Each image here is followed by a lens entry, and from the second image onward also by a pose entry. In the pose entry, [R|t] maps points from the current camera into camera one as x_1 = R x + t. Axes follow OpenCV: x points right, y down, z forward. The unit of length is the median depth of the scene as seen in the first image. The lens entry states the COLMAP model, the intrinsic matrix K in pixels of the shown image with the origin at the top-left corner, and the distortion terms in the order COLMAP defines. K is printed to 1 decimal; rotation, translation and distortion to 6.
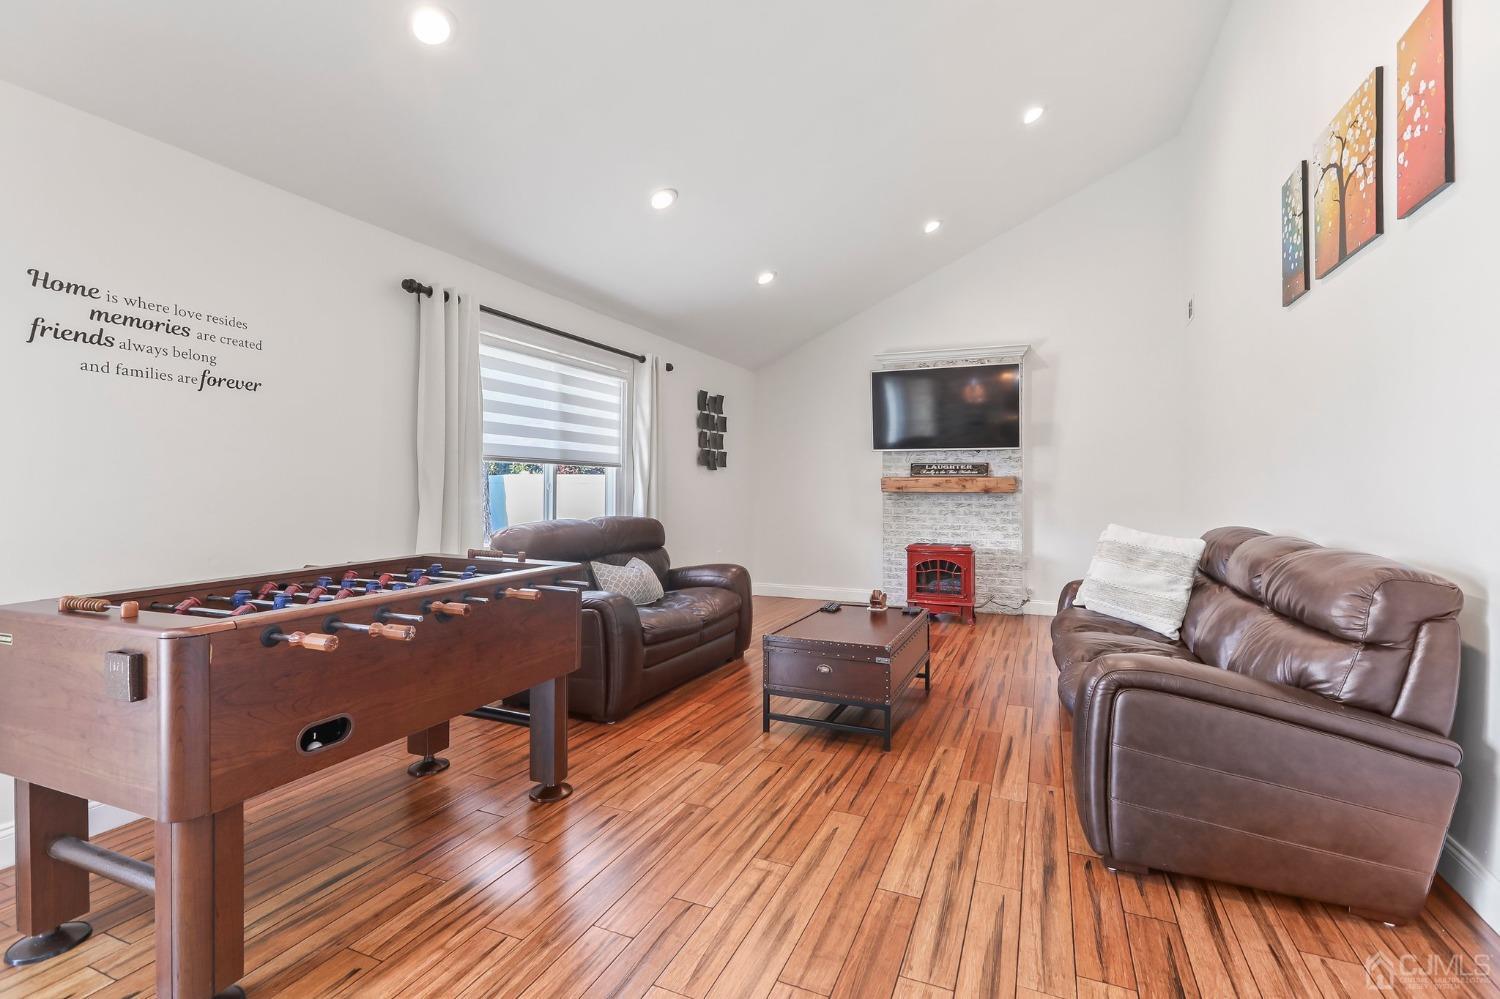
lens RADIAL K [[685.1, 0, 753.2], [0, 685.1, 488.7], [0, 0, 1]] dist [-0.000081, 0.004535]
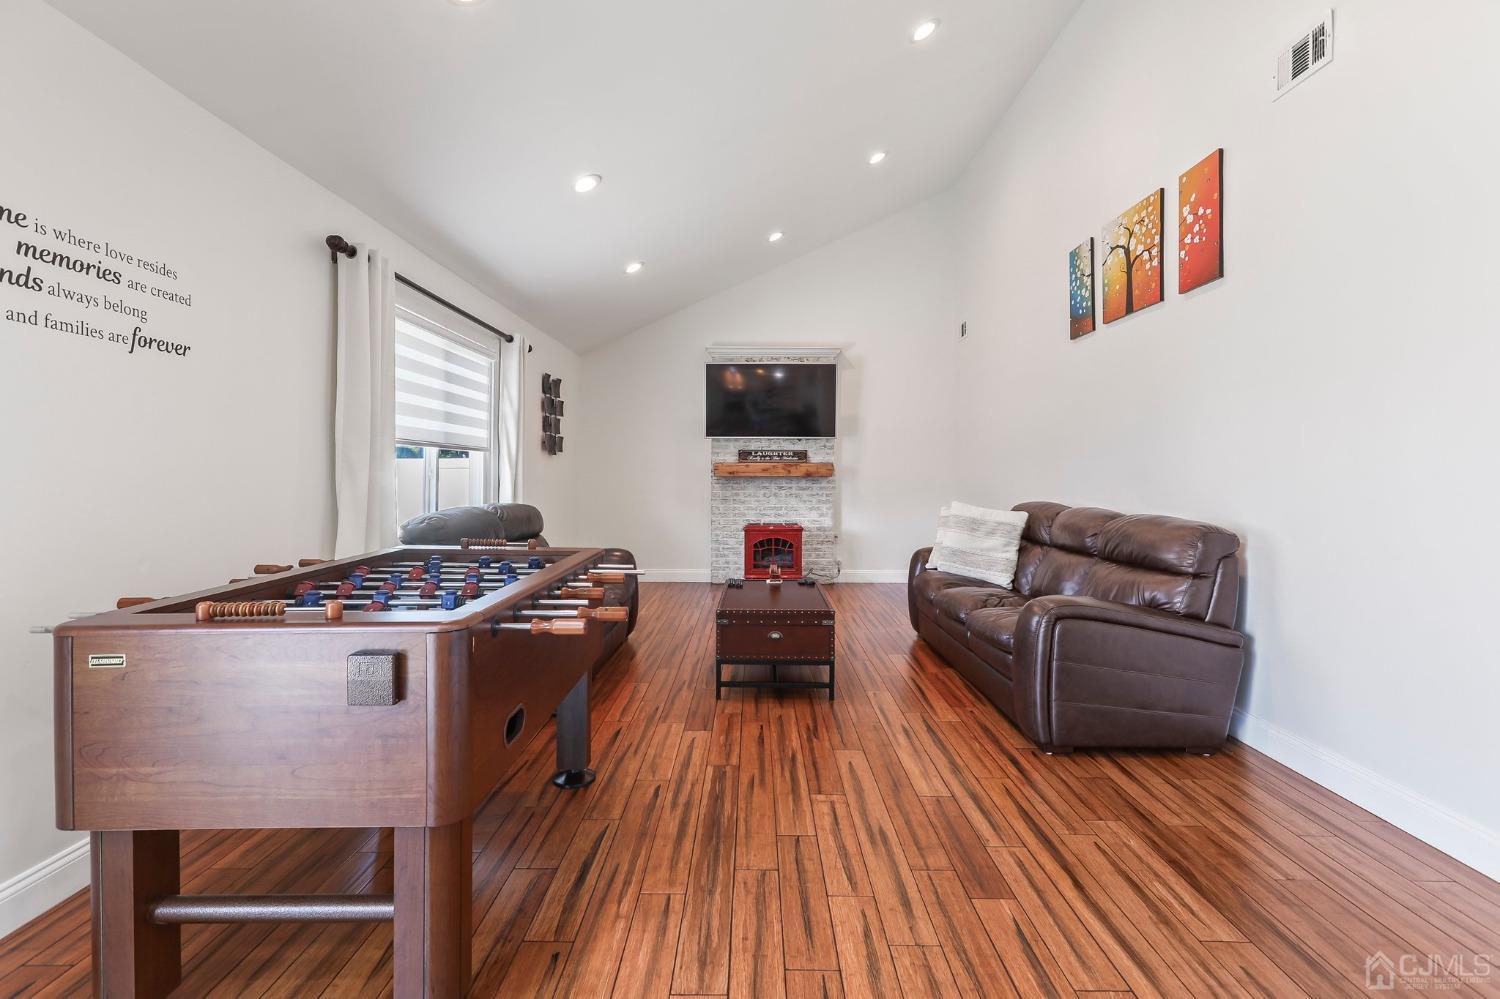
lens RADIAL K [[685.1, 0, 754.0], [0, 685.1, 475.2], [0, 0, 1]] dist [-0.000081, 0.004535]
pose [[0.923046, -0.001968, 0.384684, -0.348947], [0.000936, 0.999995, 0.002868, -0.001032], [-0.384688, -0.002287, 0.923044, -0.017277]]
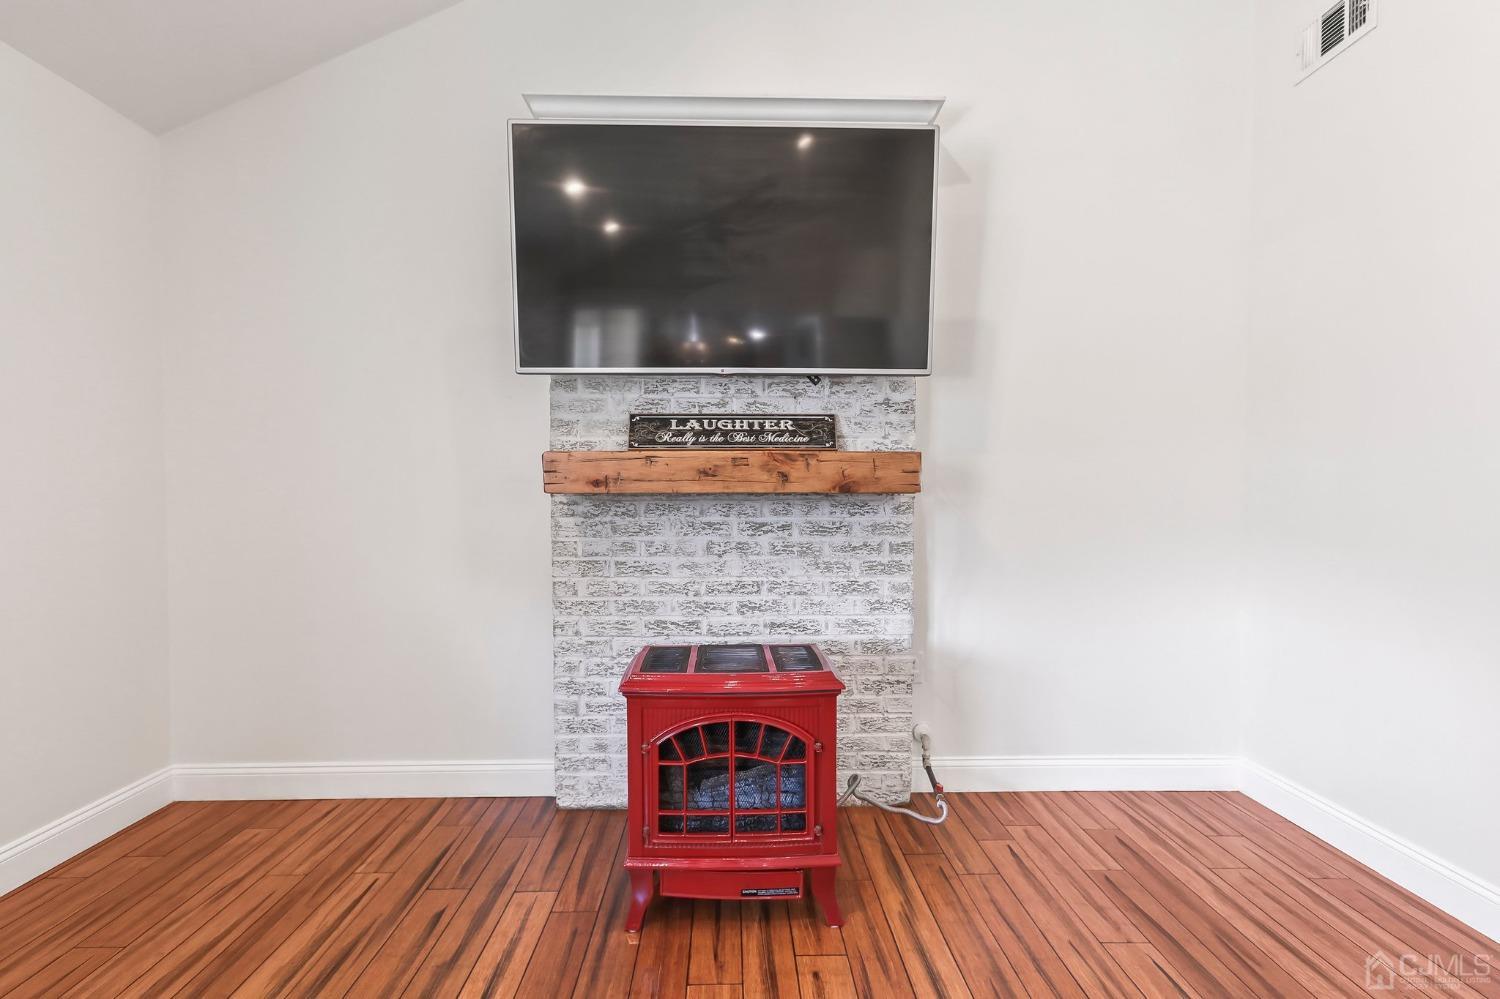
lens RADIAL K [[685.1, 0, 750.2], [0, 685.1, 496.8], [0, 0, 1]] dist [-0.000081, 0.004535]
pose [[0.908880, -0.004051, 0.417039, 0.293837], [0.004901, 0.999988, -0.000966, 0.014824], [-0.417030, 0.002922, 0.908888, 1.381217]]
